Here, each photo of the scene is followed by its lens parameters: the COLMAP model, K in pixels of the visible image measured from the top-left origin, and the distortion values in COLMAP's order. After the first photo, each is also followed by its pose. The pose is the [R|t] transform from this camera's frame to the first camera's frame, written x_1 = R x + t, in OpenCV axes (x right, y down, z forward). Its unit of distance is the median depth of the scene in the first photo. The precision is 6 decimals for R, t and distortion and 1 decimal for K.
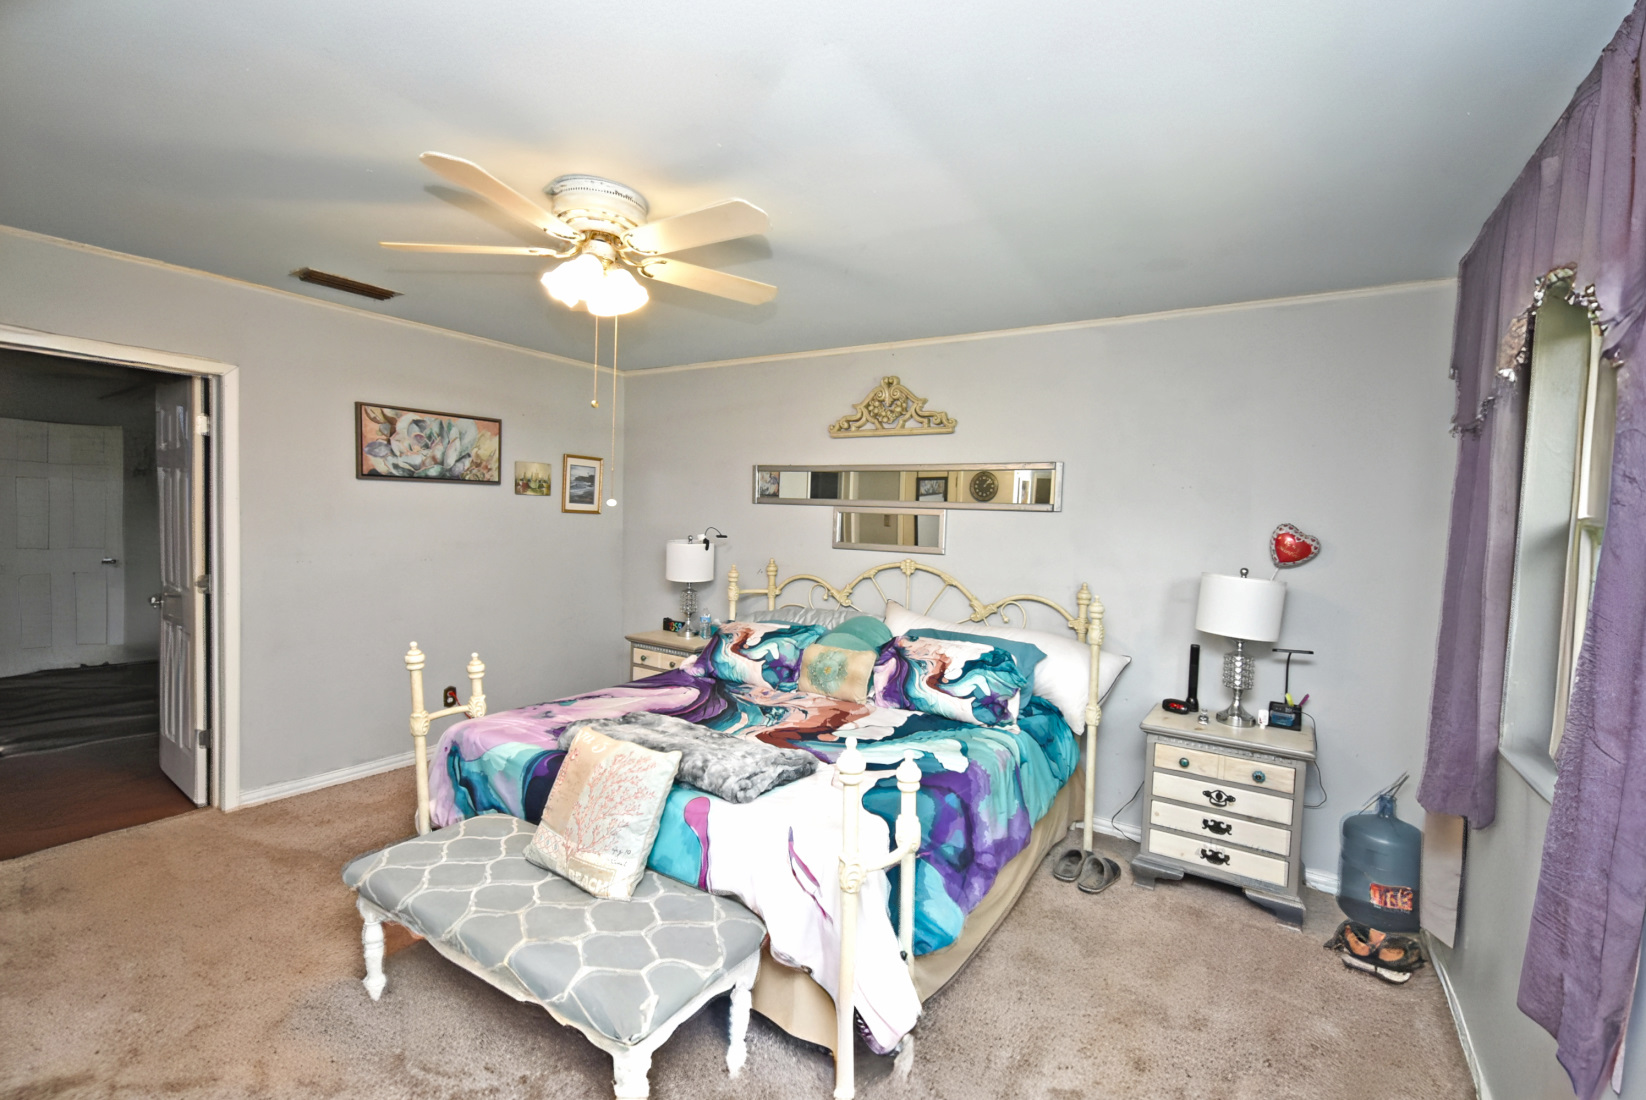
lens RADIAL K [[722.4, 0, 819.7], [0, 722.4, 550.0], [0, 0, 1]] dist [0.001150, -0.001028]
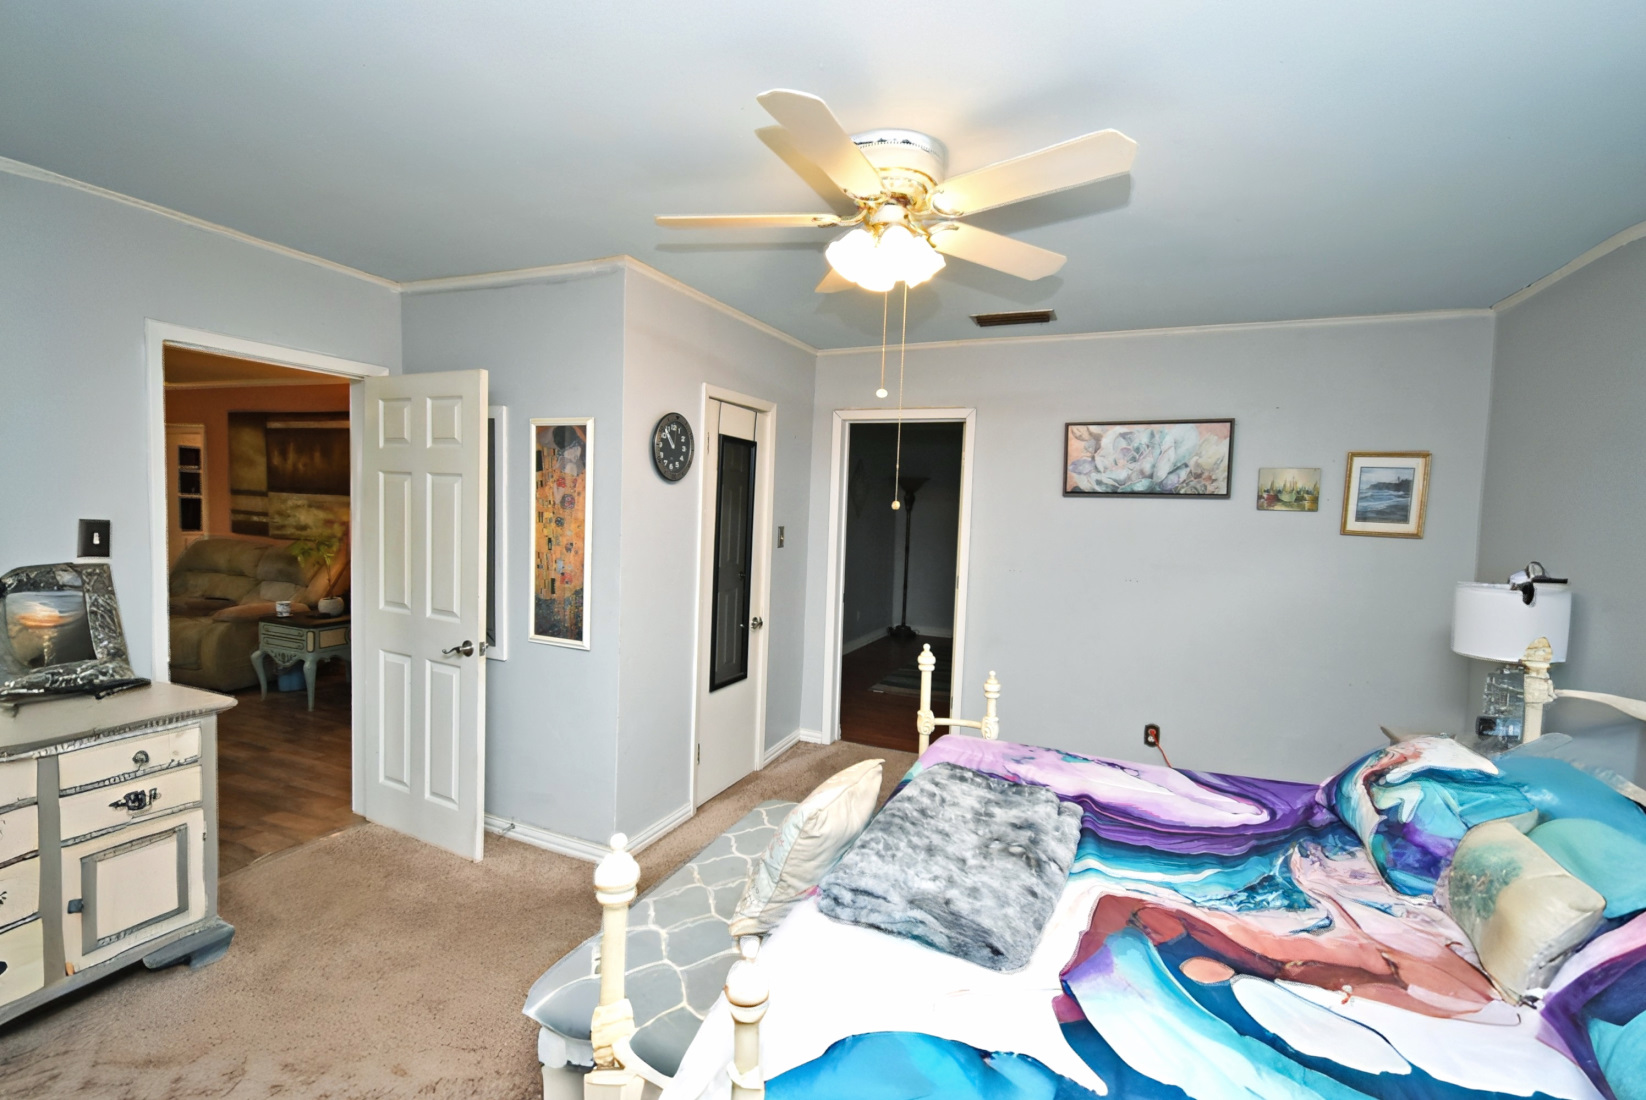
lens RADIAL K [[722.4, 0, 821.9], [0, 722.4, 551.0], [0, 0, 1]] dist [0.001150, -0.001028]
pose [[0.184511, 0.030770, -0.982349, 0.312120], [-0.075386, 0.997008, 0.017069, -0.011109], [0.979935, 0.070906, 0.186279, 0.448478]]
